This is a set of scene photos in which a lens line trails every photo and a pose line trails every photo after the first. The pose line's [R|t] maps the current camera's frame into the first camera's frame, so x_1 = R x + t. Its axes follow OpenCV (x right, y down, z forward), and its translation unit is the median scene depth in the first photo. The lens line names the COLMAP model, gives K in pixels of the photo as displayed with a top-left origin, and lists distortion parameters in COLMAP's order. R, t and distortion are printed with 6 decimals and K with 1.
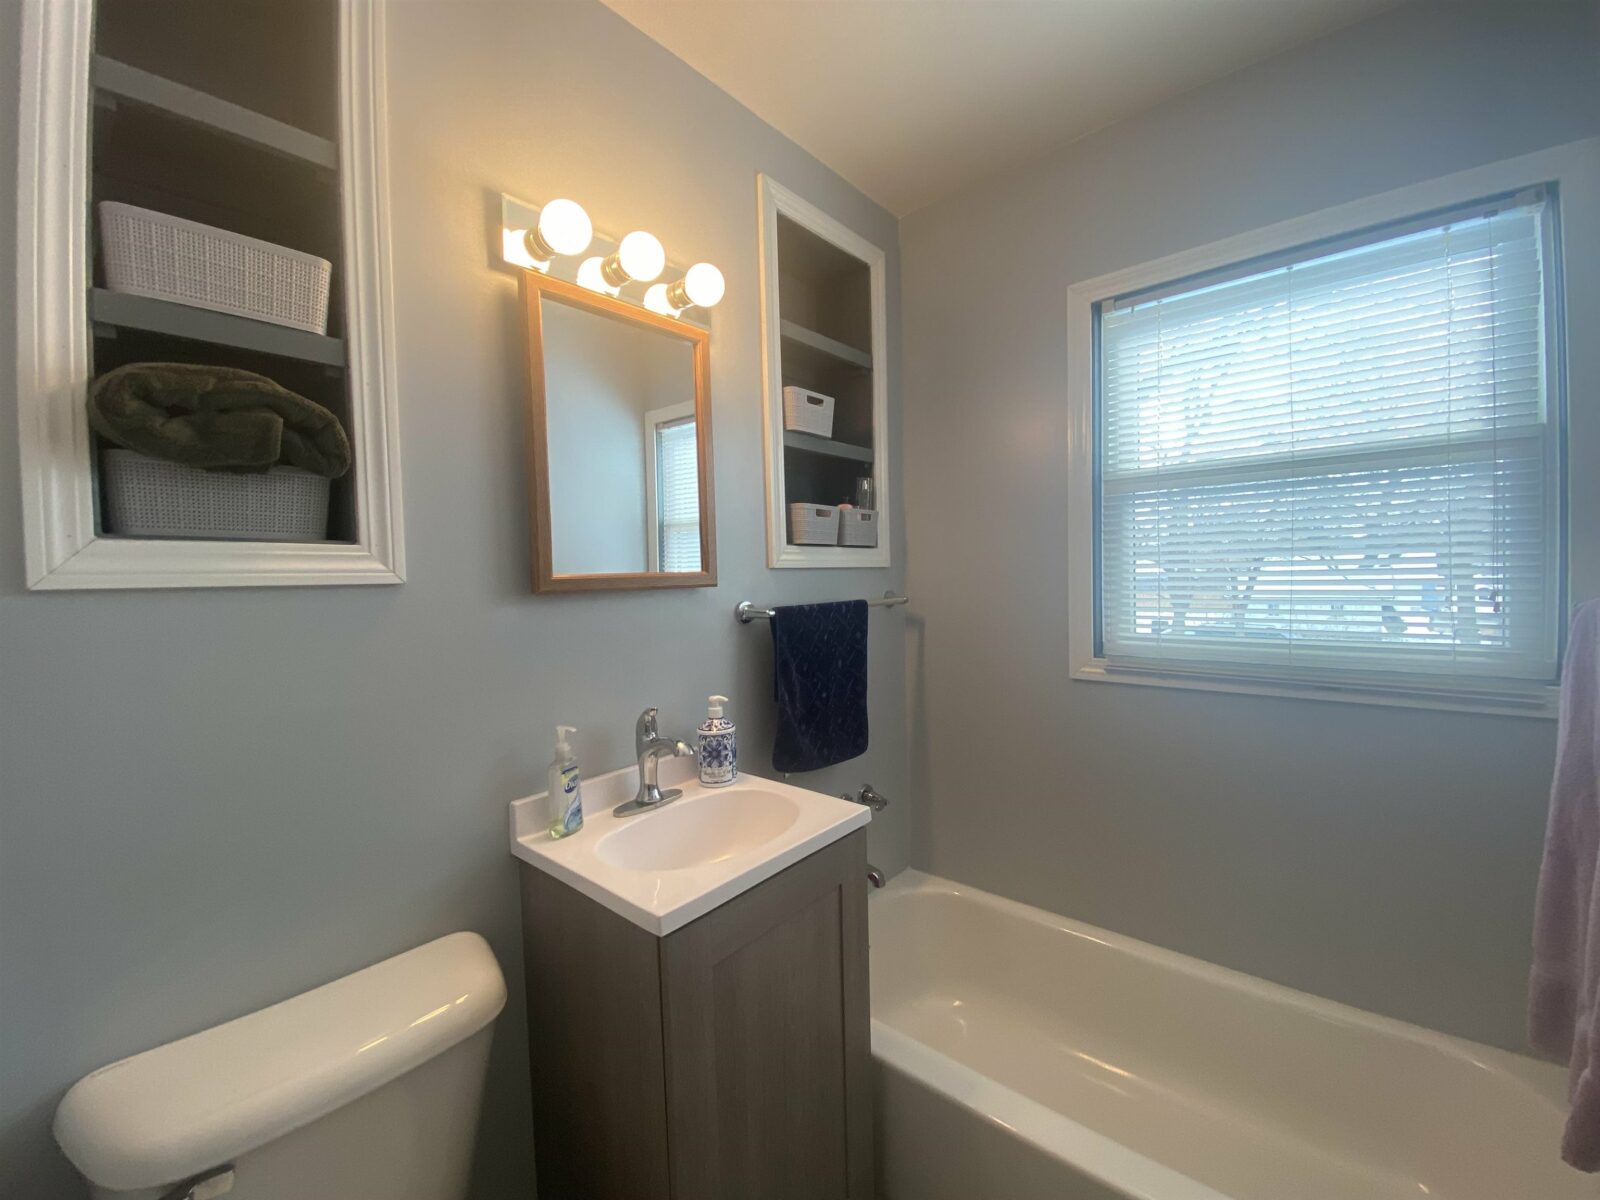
lens RADIAL K [[639.1, 0, 804.8], [0, 639.1, 607.9], [0, 0, 1]] dist [0.029002, -0.023475]
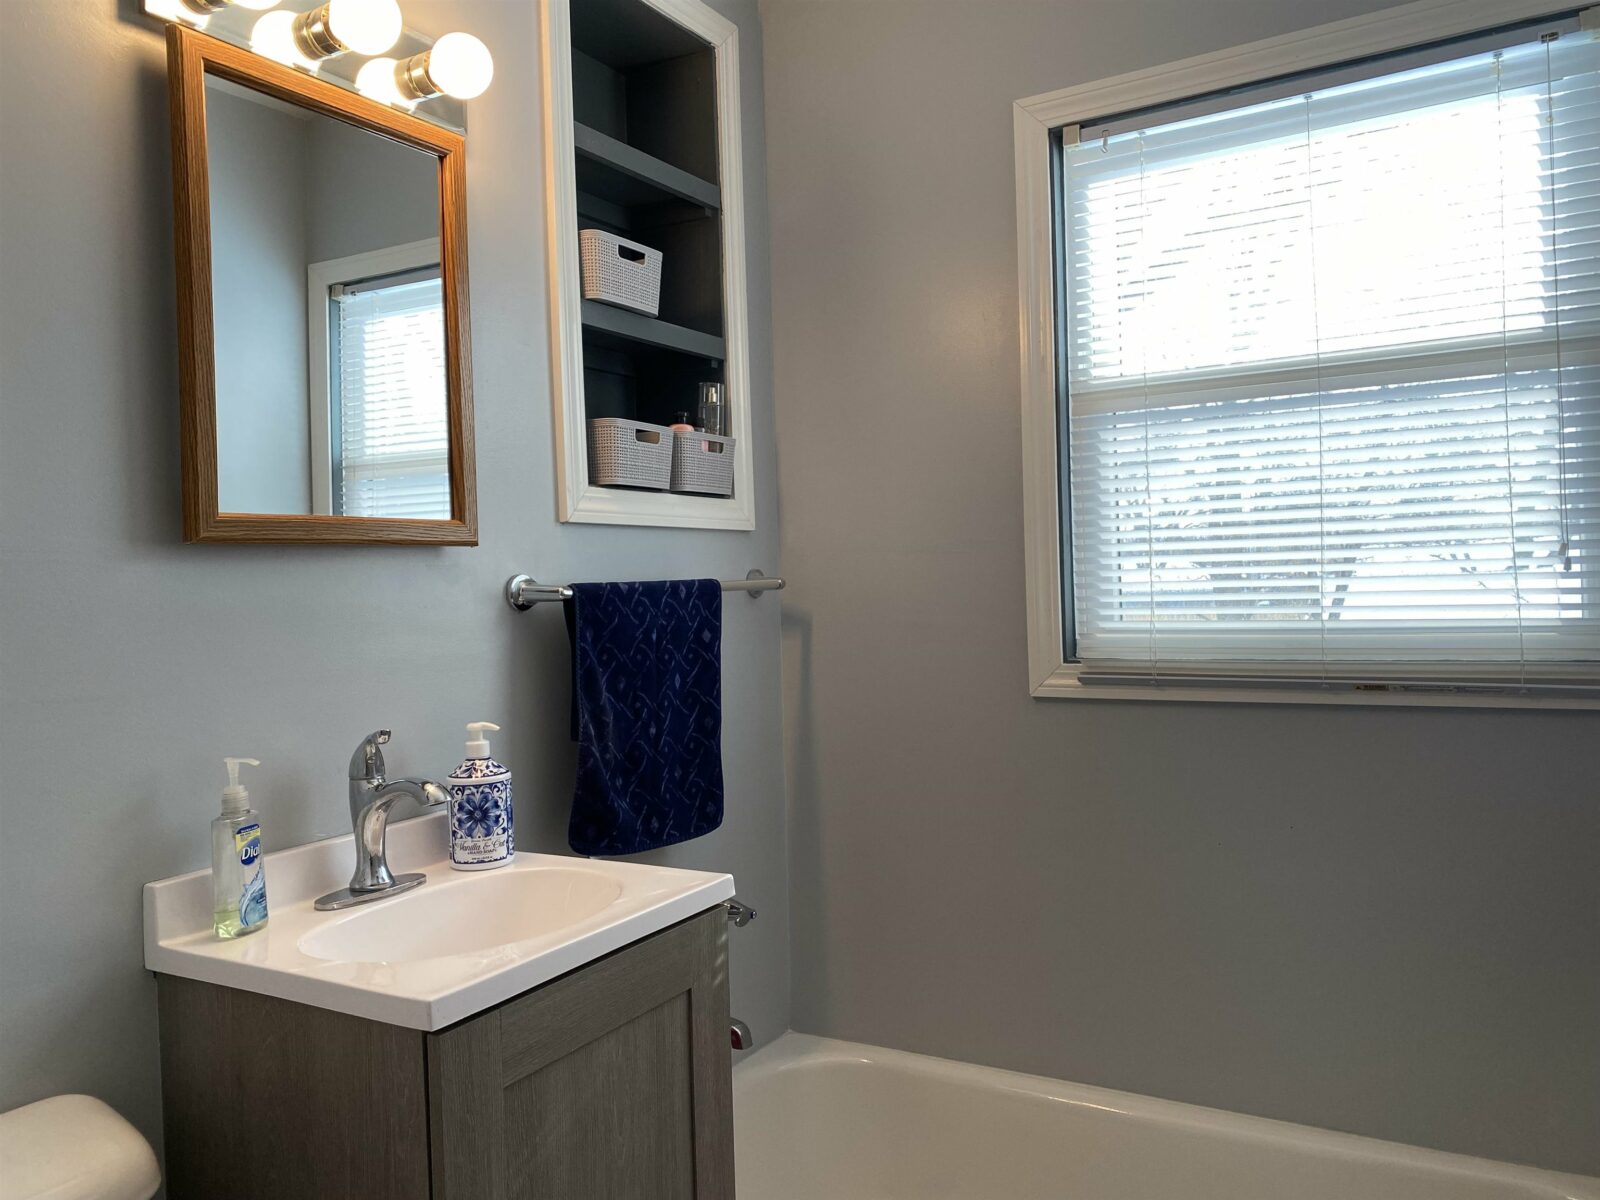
lens RADIAL K [[1217.5, 0, 792.5], [0, 1217.5, 606.8], [0, 0, 1]] dist [0.047357, -0.052312]
pose [[0.985701, -0.006892, 0.168362, -0.036932], [0.013477, 0.999187, -0.038002, 0.071699], [-0.167963, 0.039728, 0.984992, -0.199824]]
